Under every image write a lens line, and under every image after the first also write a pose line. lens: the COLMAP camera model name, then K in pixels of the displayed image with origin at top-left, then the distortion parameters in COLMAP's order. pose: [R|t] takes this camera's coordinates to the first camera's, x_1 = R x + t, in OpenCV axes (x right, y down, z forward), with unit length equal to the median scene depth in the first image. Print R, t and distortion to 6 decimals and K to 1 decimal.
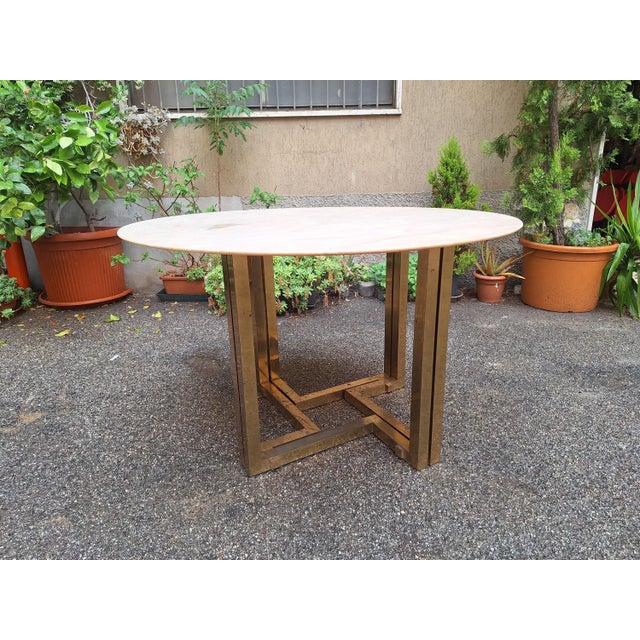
lens RADIAL K [[448.0, 0, 323.9], [0, 448.0, 317.8], [0, 0, 1]] dist [0.048665, -0.050076]
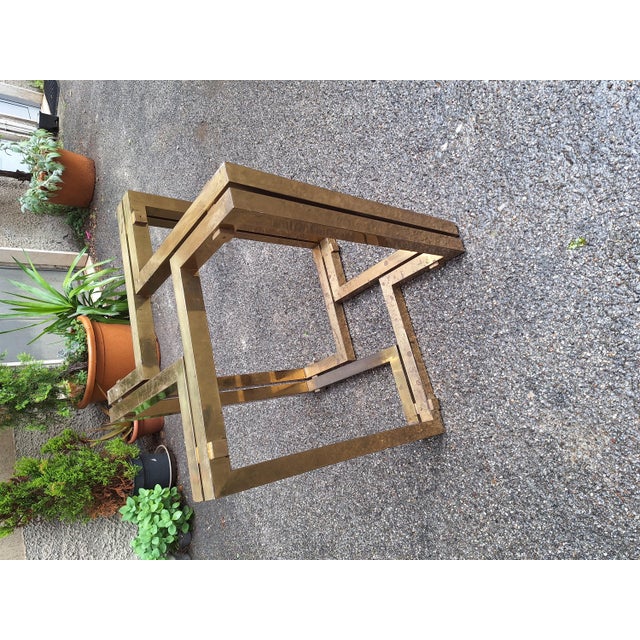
lens RADIAL K [[448.0, 0, 319.3], [0, 448.0, 311.4], [0, 0, 1]] dist [0.048665, -0.050076]
pose [[-0.445008, -0.688482, 0.572678, -0.268366], [0.873316, -0.192098, 0.447680, -0.222478], [-0.198210, 0.699350, 0.686748, 0.279312]]
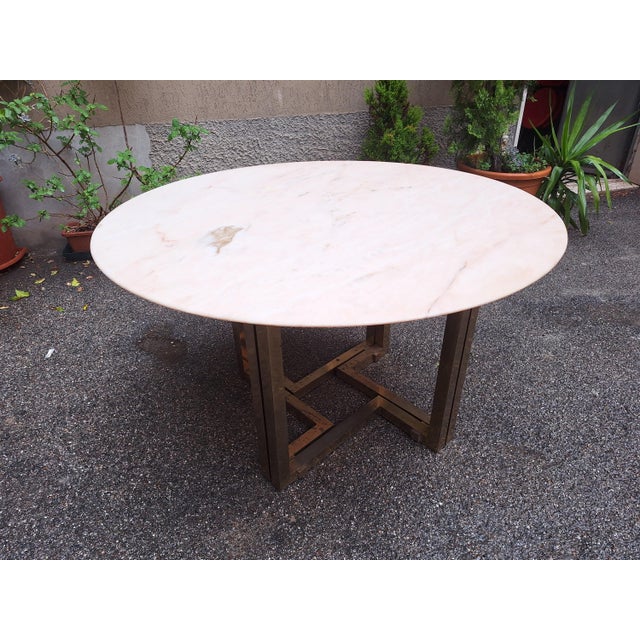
lens RADIAL K [[448.0, 0, 314.6], [0, 448.0, 323.9], [0, 0, 1]] dist [0.048665, -0.050076]
pose [[0.970471, -0.130097, 0.203129, -0.190590], [0.077519, 0.965629, 0.248097, -0.182546], [-0.228424, -0.225024, 0.947199, 0.112615]]
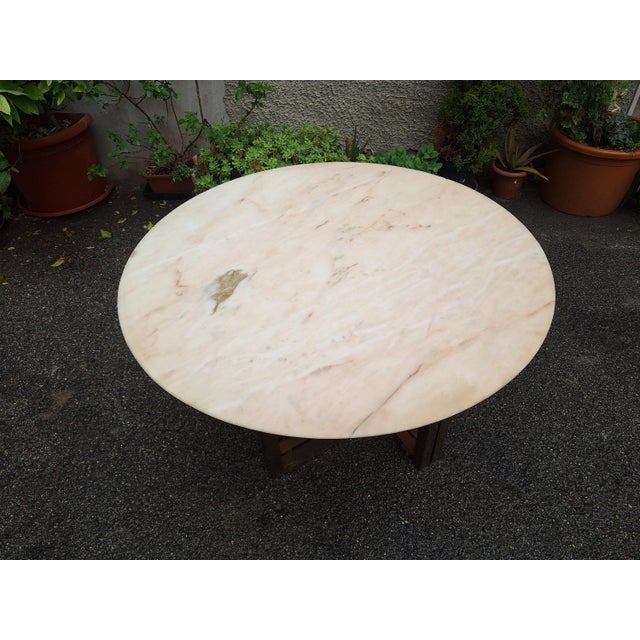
lens RADIAL K [[448.0, 0, 319.3], [0, 448.0, 311.1], [0, 0, 1]] dist [0.048665, -0.050076]
pose [[0.999649, -0.026178, -0.003997, -0.025610], [0.025289, 0.898924, 0.437374, -0.423167], [-0.007857, -0.437321, 0.899271, 0.116404]]
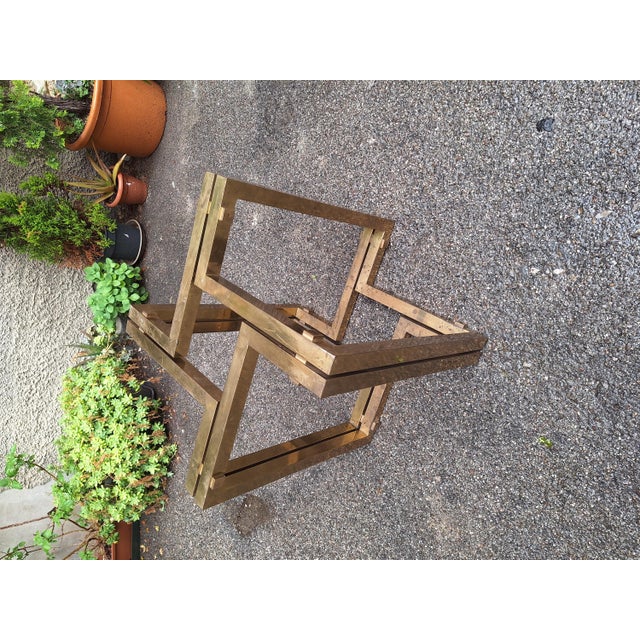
lens RADIAL K [[448.0, 0, 313.3], [0, 448.0, 313.0], [0, 0, 1]] dist [0.048665, -0.050076]
pose [[-0.011684, -0.999427, 0.031760, 0.170644], [0.870363, 0.005472, 0.492380, -0.329125], [-0.492271, 0.033396, 0.869801, 0.100960]]
